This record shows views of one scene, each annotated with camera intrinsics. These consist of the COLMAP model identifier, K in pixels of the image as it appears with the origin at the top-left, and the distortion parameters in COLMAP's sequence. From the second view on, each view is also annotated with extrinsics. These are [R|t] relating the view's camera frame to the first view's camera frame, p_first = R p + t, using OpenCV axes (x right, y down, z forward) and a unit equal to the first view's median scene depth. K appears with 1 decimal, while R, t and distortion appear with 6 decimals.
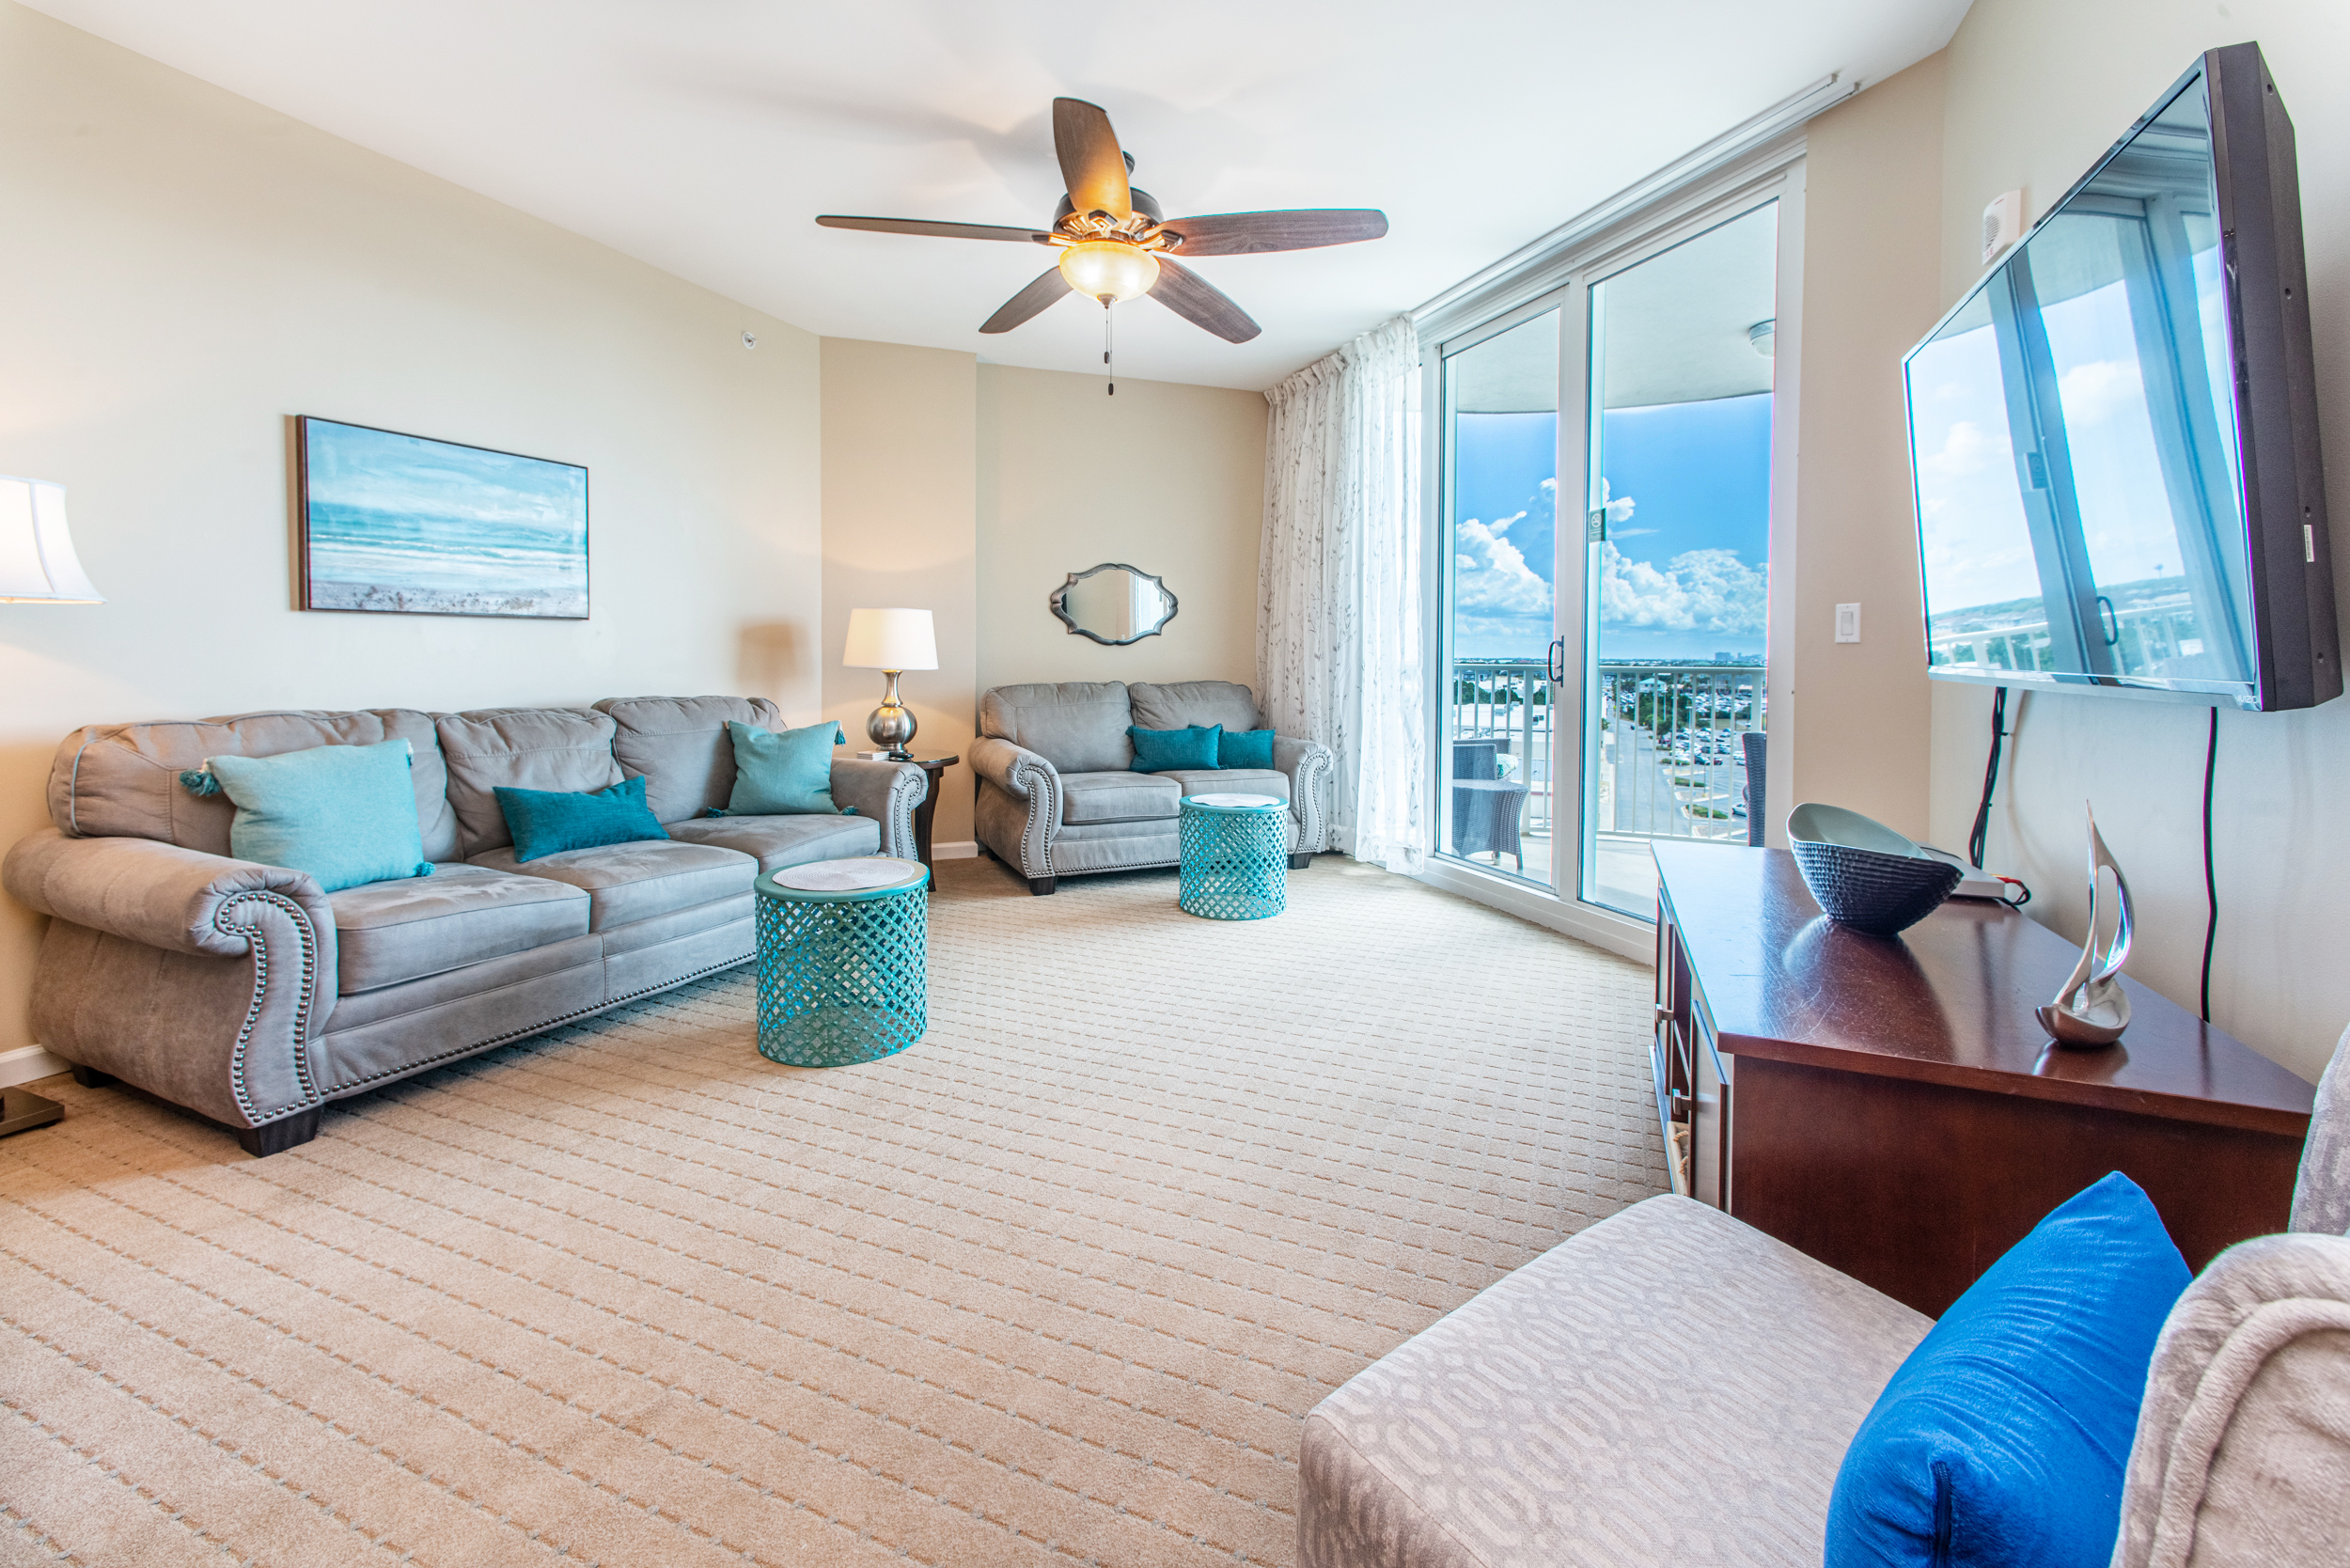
lens RADIAL K [[985.0, 0, 1181.6], [0, 985.0, 684.0], [0, 0, 1]] dist [0.009460, 0.000051]
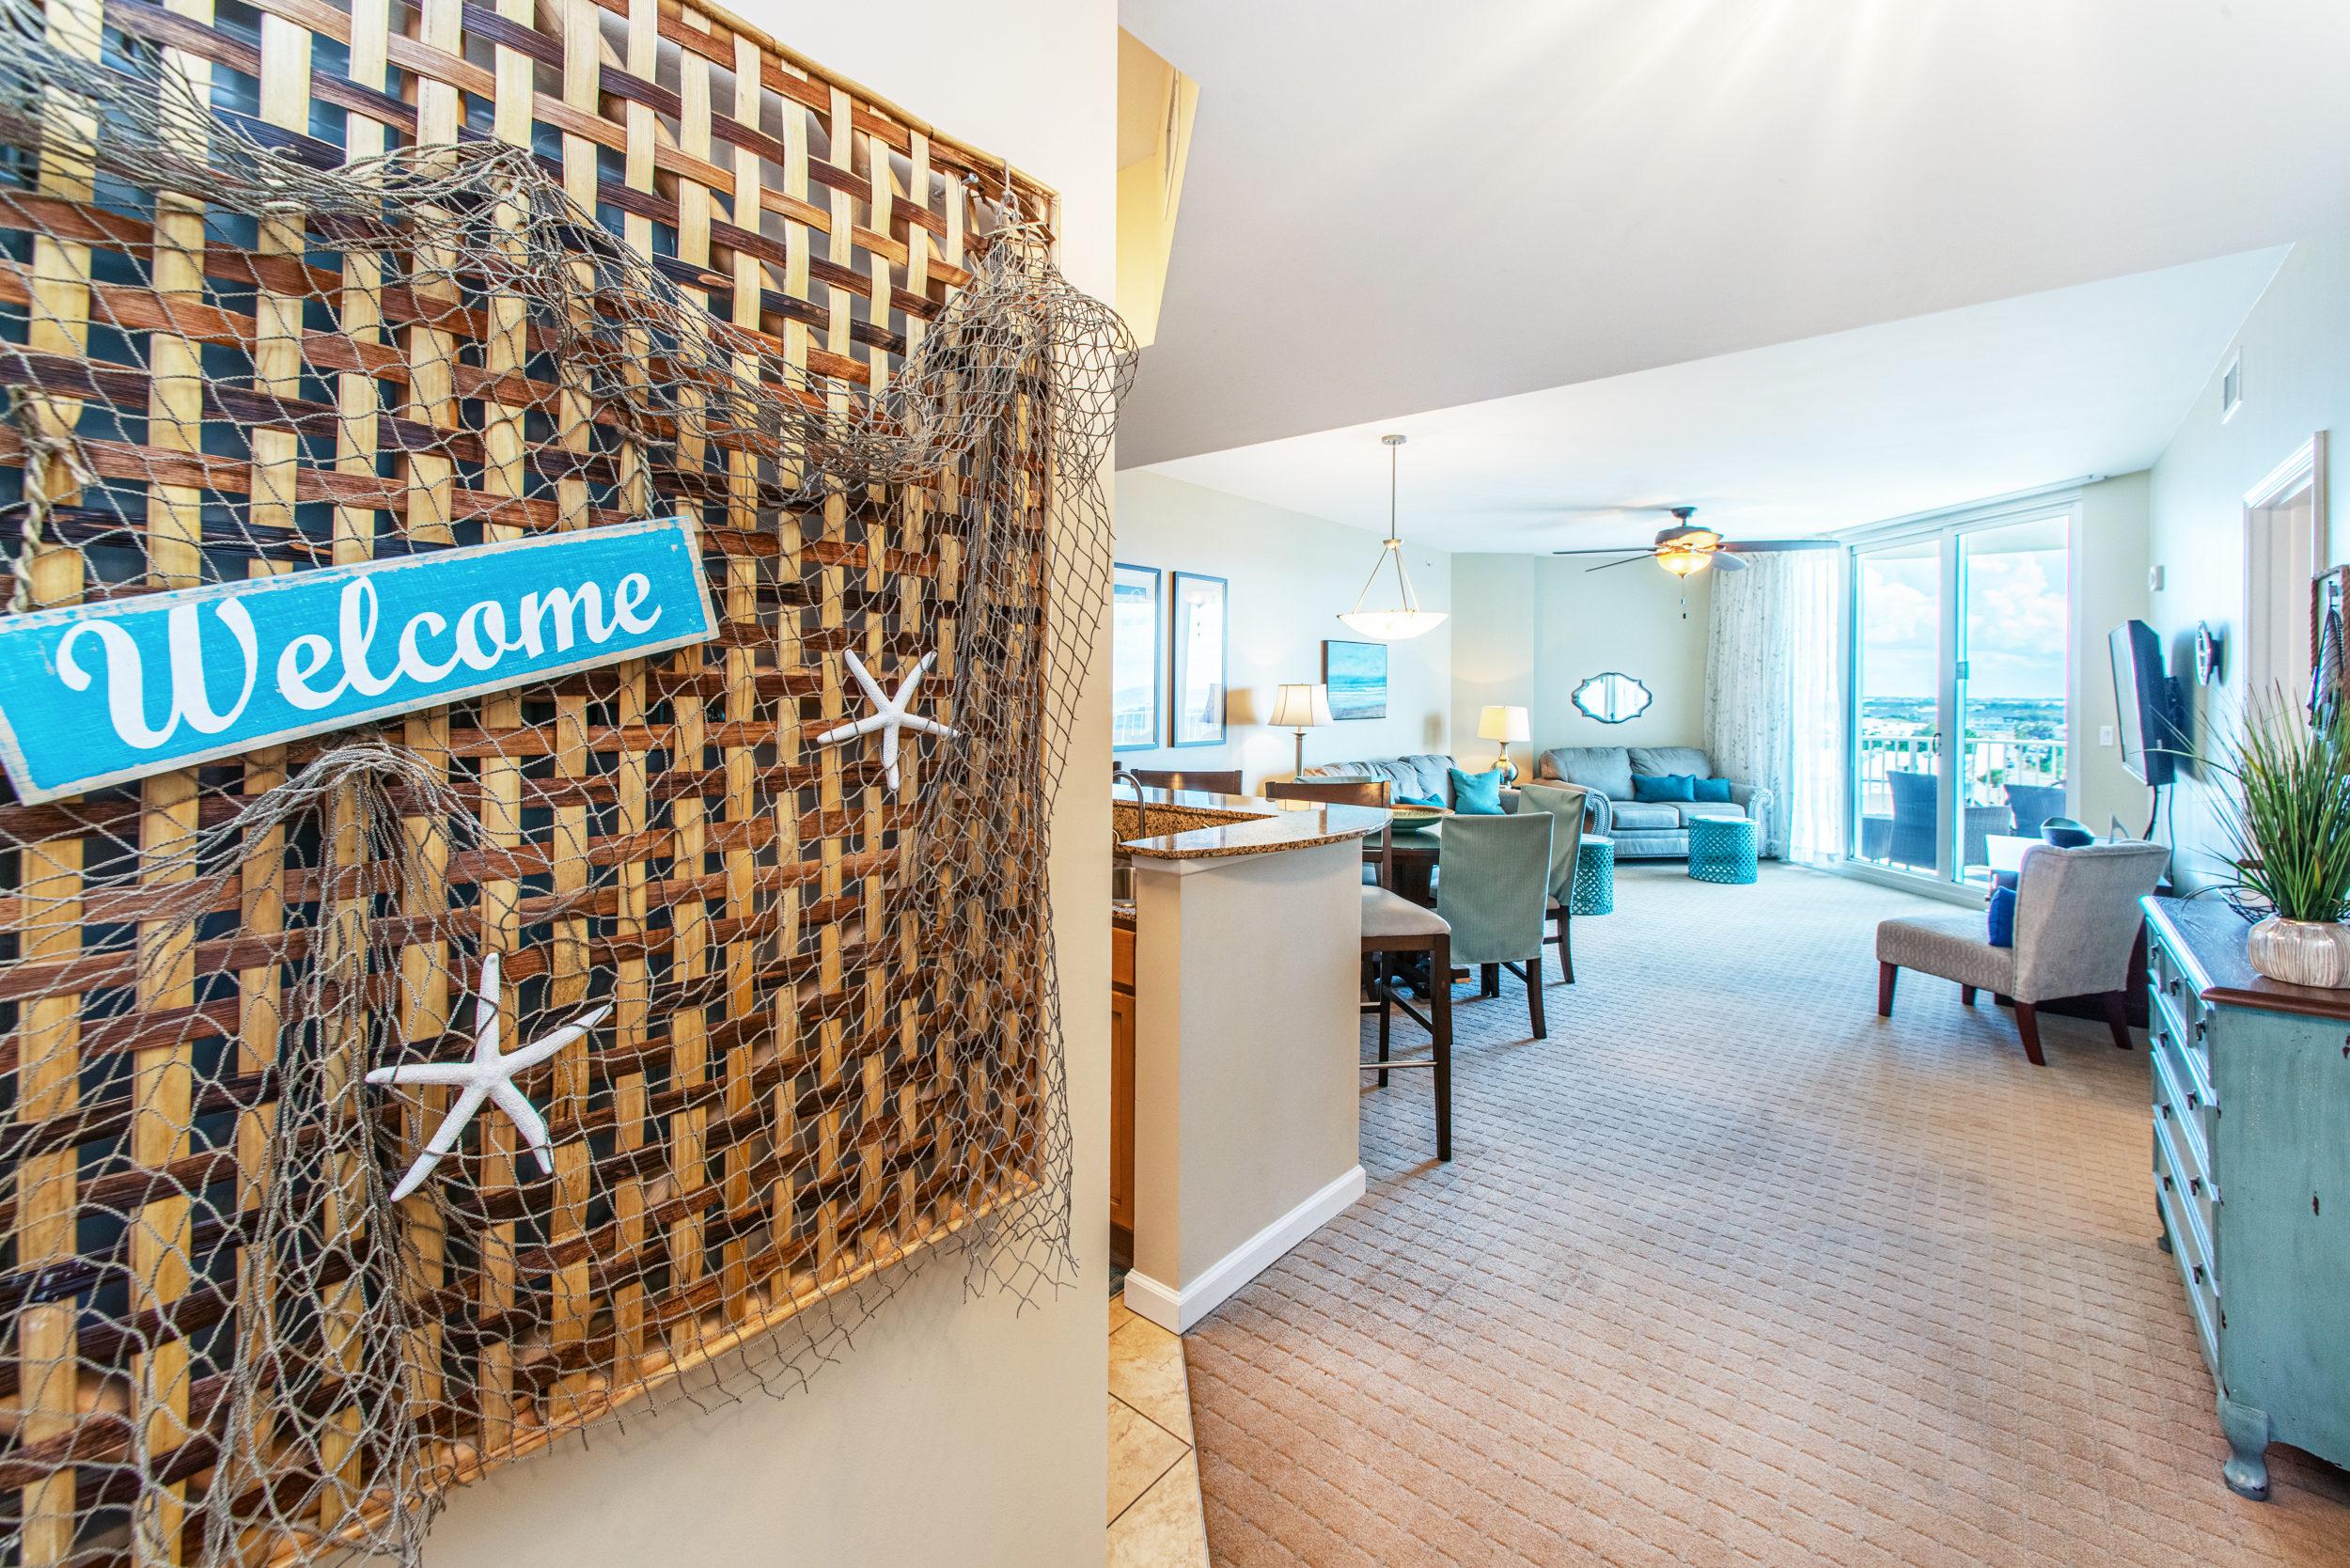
lens RADIAL K [[985.0, 0, 1181.6], [0, 985.0, 684.0], [0, 0, 1]] dist [0.009460, 0.000051]
pose [[0.961182, 0.001611, -0.275909, -0.330438], [-0.010534, 0.999468, -0.030861, -0.050380], [0.275712, 0.032570, 0.960688, -0.825353]]
